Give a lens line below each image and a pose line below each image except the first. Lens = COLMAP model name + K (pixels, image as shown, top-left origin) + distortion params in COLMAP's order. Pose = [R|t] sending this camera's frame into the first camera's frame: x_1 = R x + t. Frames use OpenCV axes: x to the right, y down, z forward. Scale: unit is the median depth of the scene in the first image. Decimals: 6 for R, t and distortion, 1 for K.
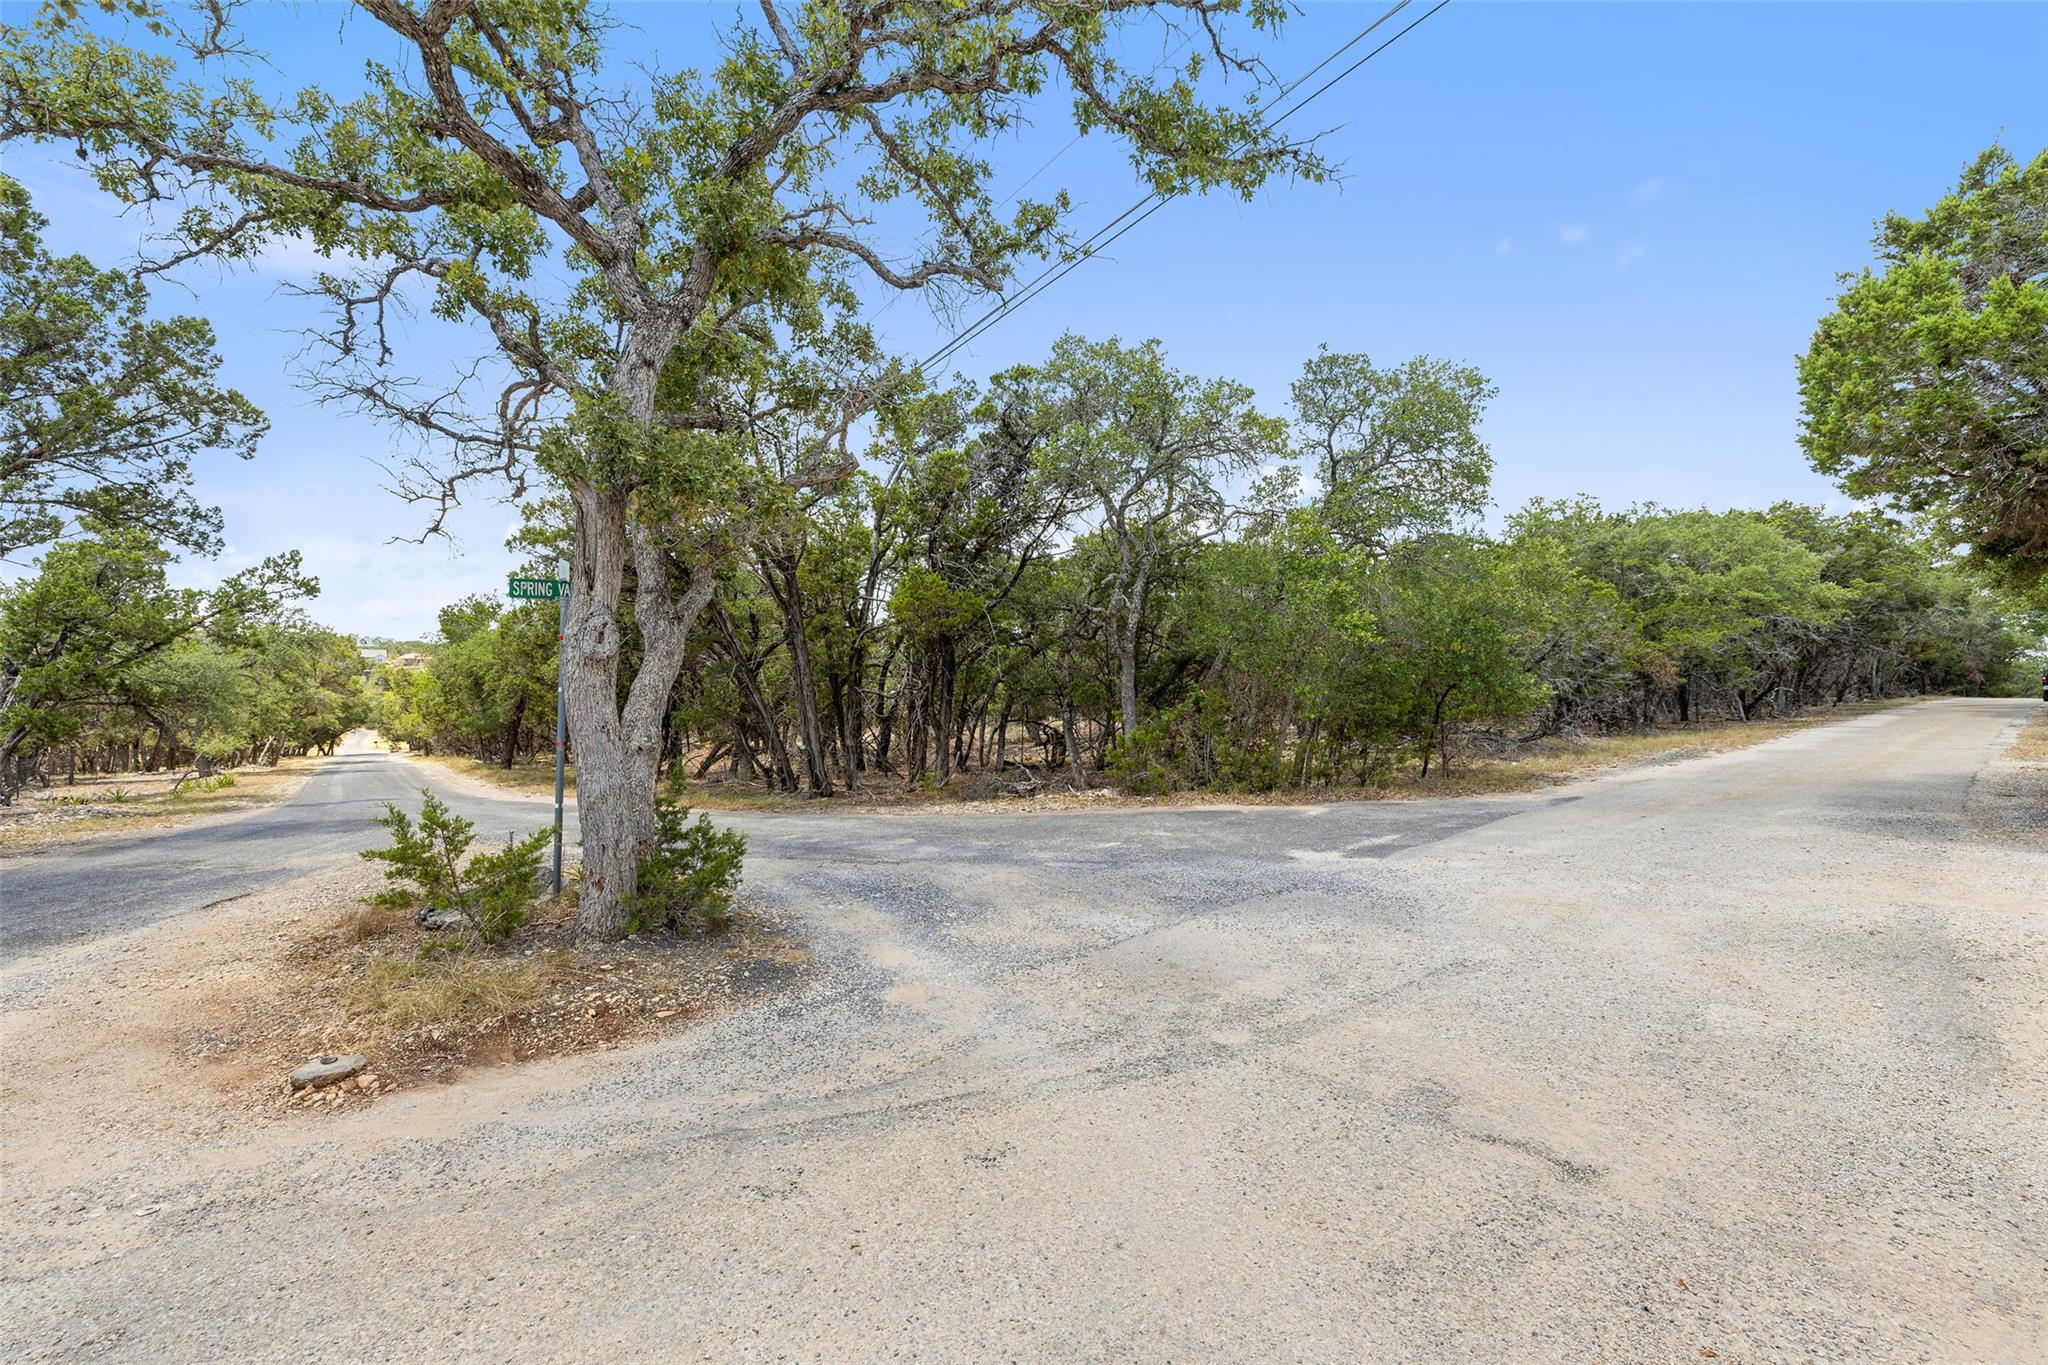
lens RADIAL K [[887.7, 0, 1026.4], [0, 887.7, 683.7], [0, 0, 1]] dist [-0.000866, -0.000039]
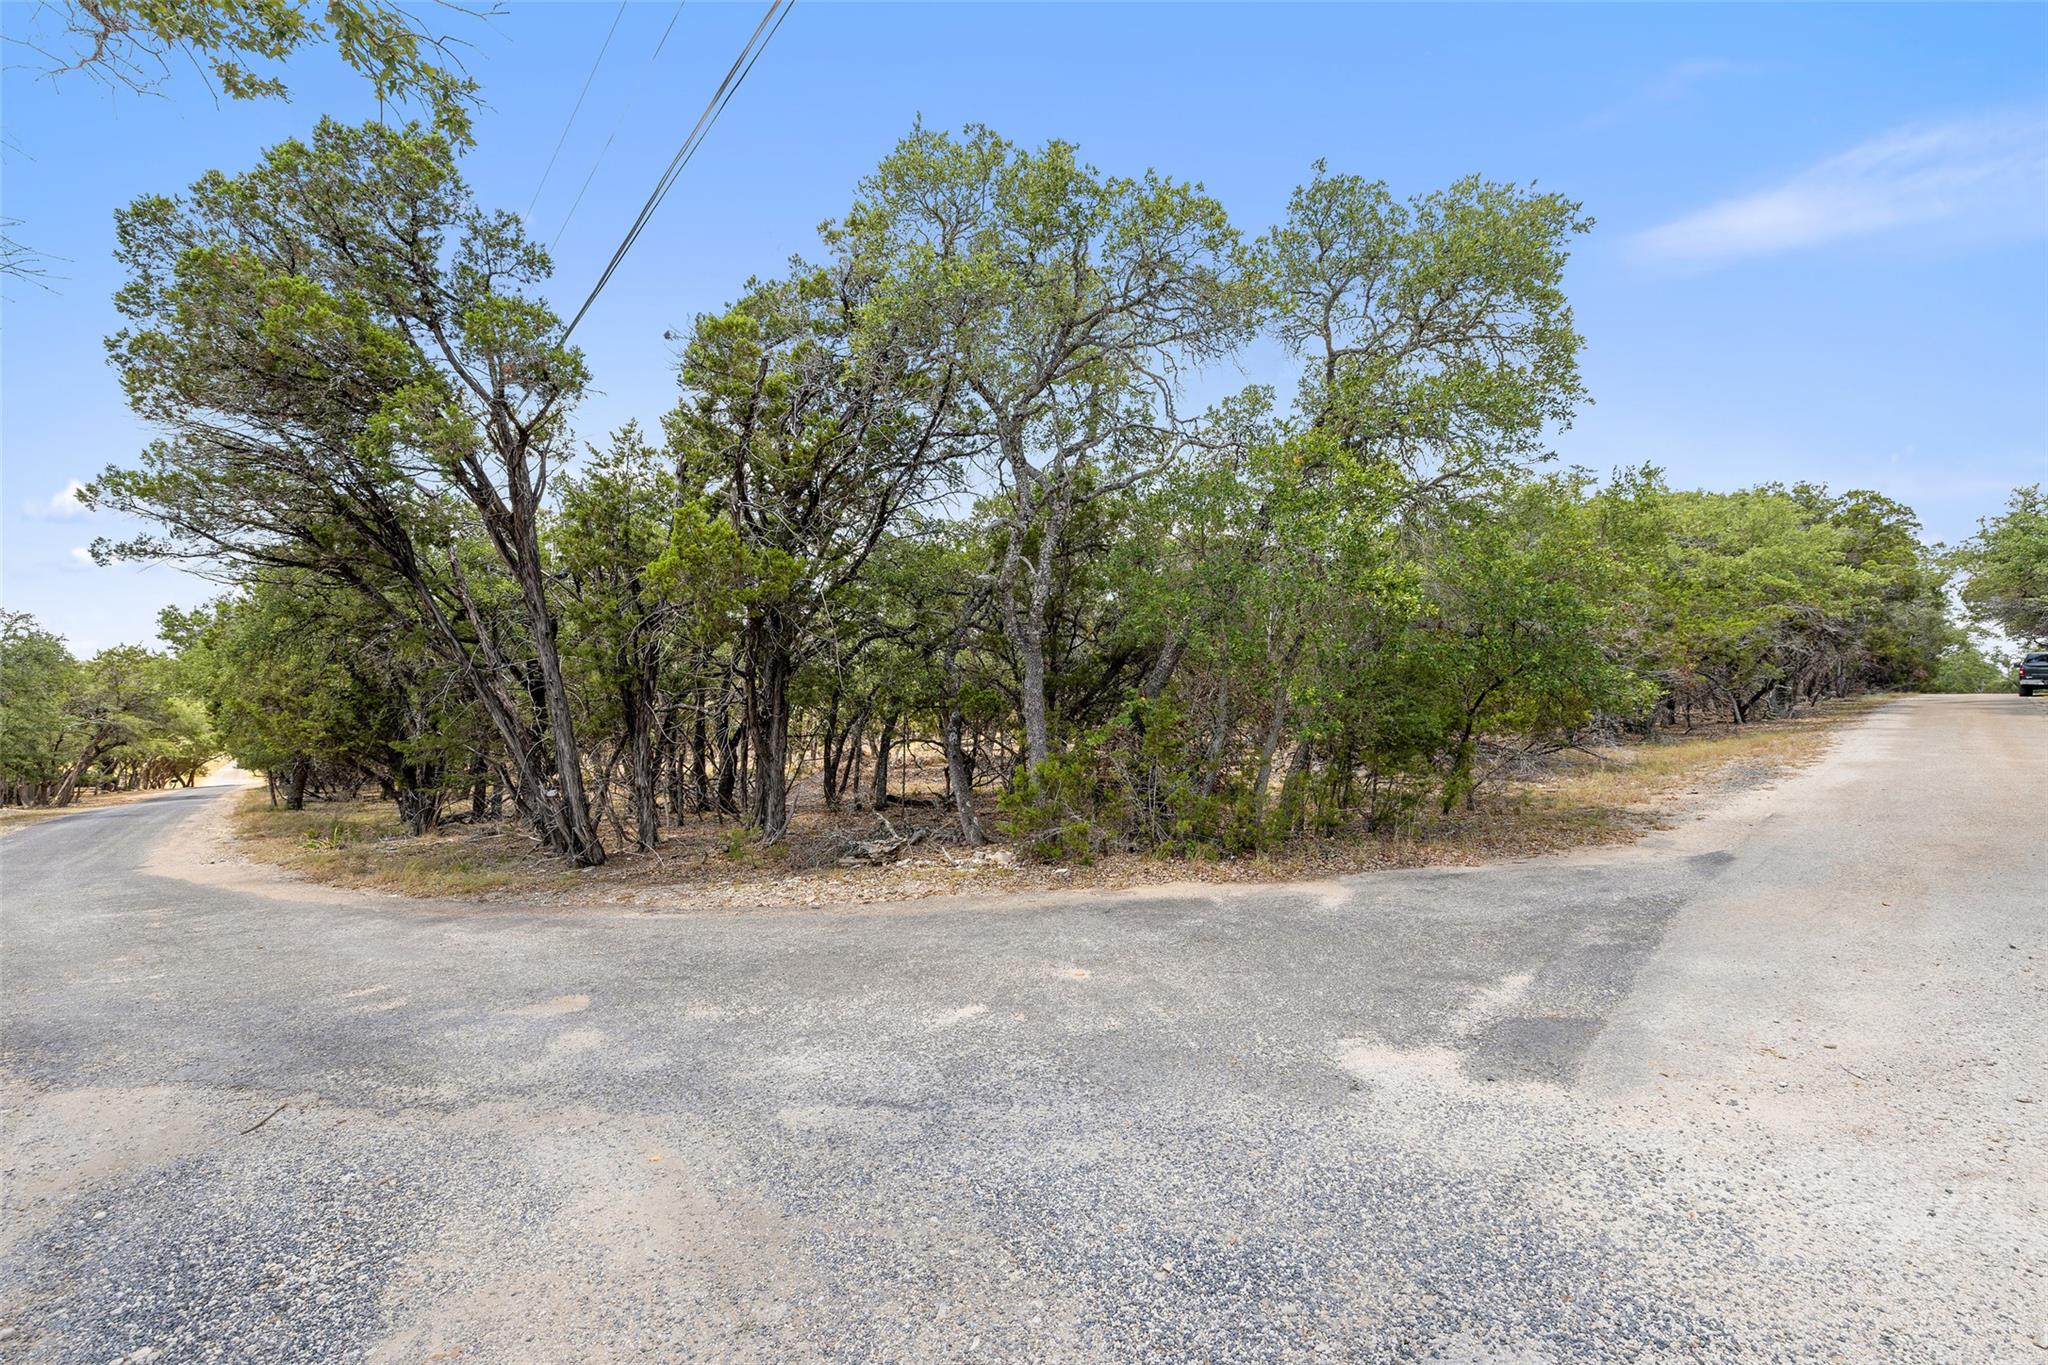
lens RADIAL K [[887.7, 0, 1022.1], [0, 887.7, 686.1], [0, 0, 1]] dist [-0.000866, -0.000039]
pose [[0.998221, -0.015286, 0.057633, 0.066638], [0.015897, 0.999822, -0.010148, 0.003470], [-0.057468, 0.011046, 0.998286, 0.330955]]
